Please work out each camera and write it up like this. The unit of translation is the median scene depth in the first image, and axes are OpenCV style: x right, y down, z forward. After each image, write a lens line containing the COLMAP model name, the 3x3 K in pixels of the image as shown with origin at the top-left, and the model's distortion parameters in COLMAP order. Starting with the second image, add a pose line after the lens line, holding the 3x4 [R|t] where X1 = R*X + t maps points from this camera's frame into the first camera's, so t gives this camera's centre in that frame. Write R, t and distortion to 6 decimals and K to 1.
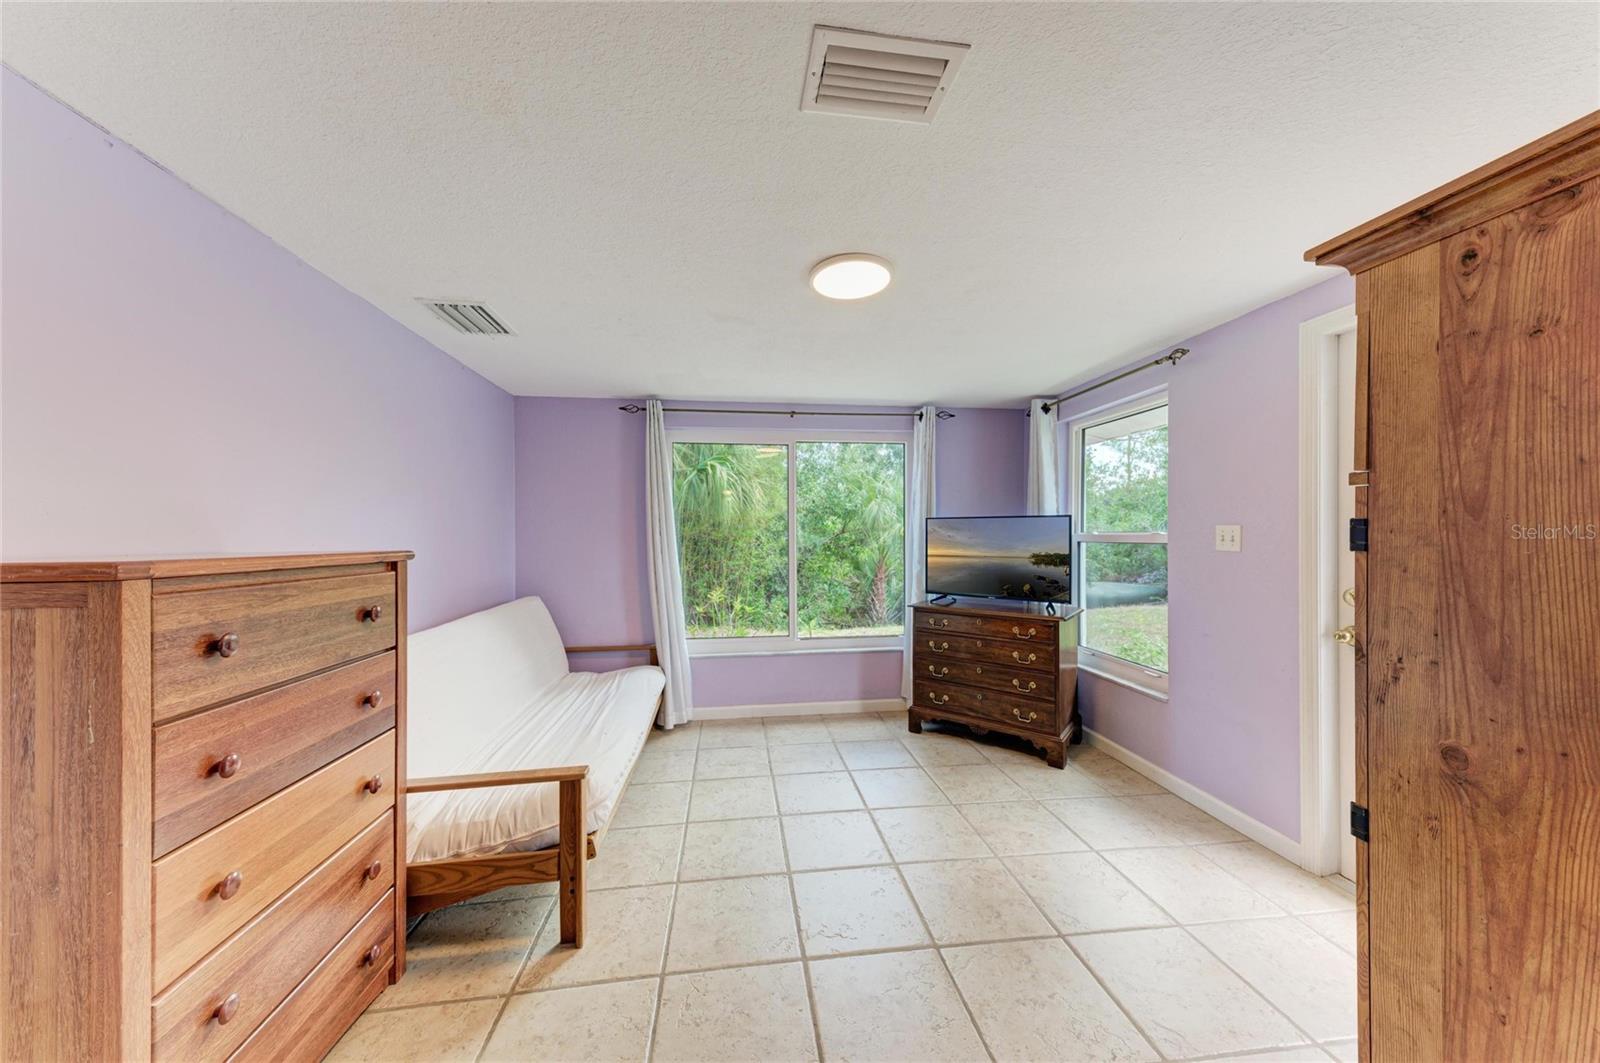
lens RADIAL K [[536.2, 0, 803.1], [0, 536.2, 537.1], [0, 0, 1]] dist [0.017339, -0.001538]
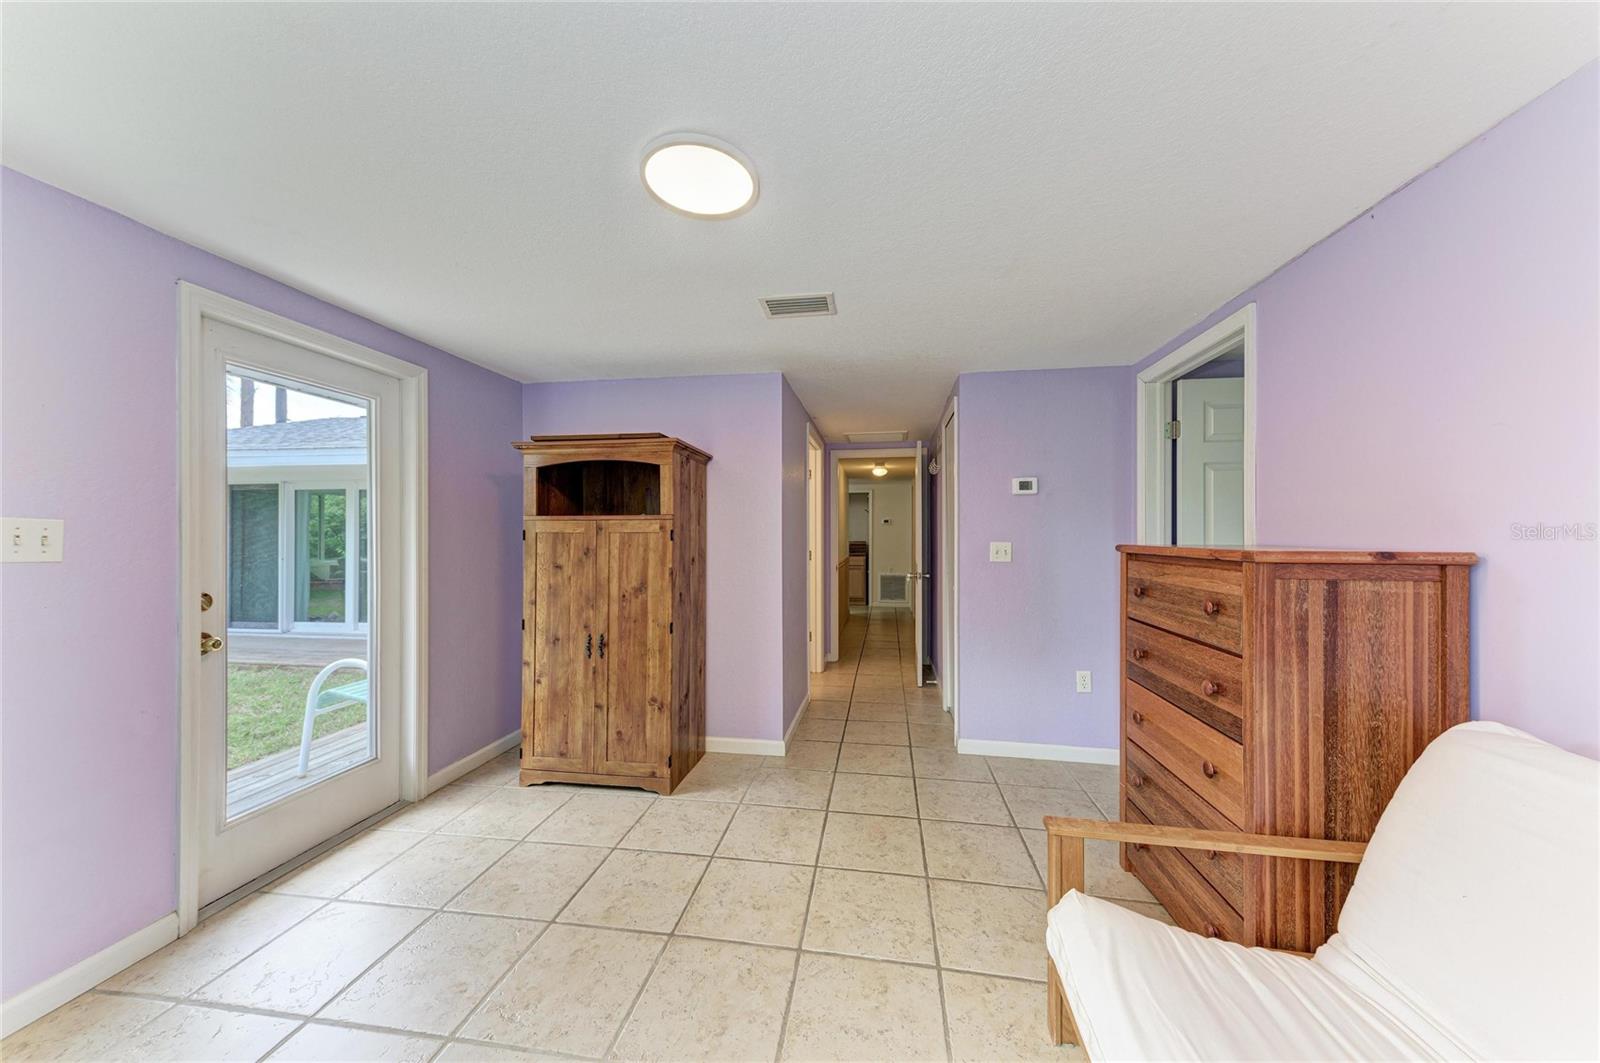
lens RADIAL K [[536.2, 0, 801.2], [0, 536.2, 532.3], [0, 0, 1]] dist [0.017339, -0.001538]
pose [[-0.958445, 0.003950, 0.285251, -0.325912], [0.003062, 0.999989, -0.003559, -0.003372], [-0.285262, -0.002538, -0.958446, 2.193995]]
